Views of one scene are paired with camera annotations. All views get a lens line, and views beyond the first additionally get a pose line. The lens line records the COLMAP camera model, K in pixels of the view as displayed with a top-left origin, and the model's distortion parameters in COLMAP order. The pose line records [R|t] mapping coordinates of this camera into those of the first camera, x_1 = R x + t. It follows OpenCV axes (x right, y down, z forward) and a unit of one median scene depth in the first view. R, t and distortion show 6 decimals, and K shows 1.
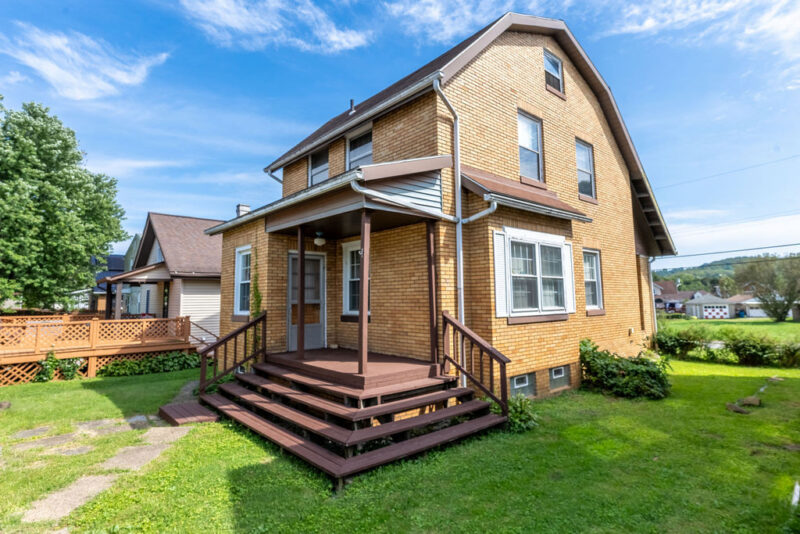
lens RADIAL K [[400.3, 0, 399.7], [0, 400.3, 263.6], [0, 0, 1]] dist [-0.009924, -0.000271]
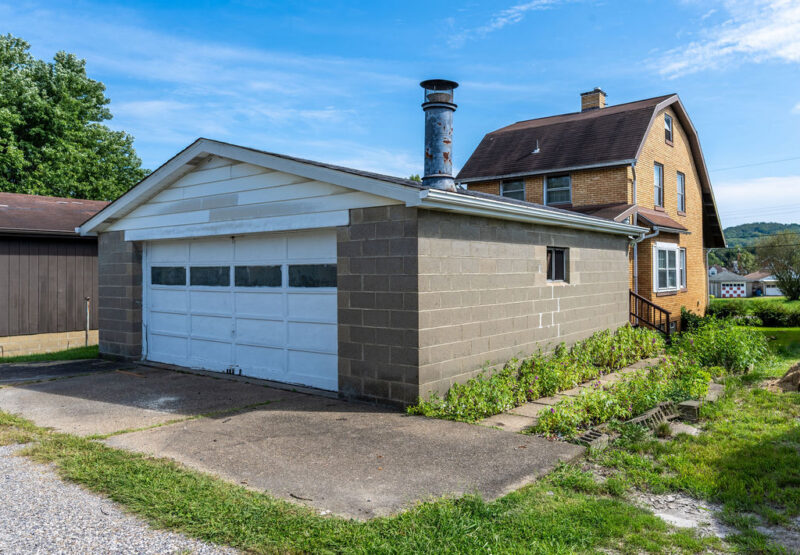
lens RADIAL K [[591.0, 0, 399.9], [0, 591.0, 274.7], [0, 0, 1]] dist [-0.012784, 0.006156]
pose [[0.986142, 0.004616, 0.165841, -0.603995], [-0.020259, 0.995483, 0.092757, -0.077973], [-0.164664, -0.094831, 0.981780, -0.651654]]
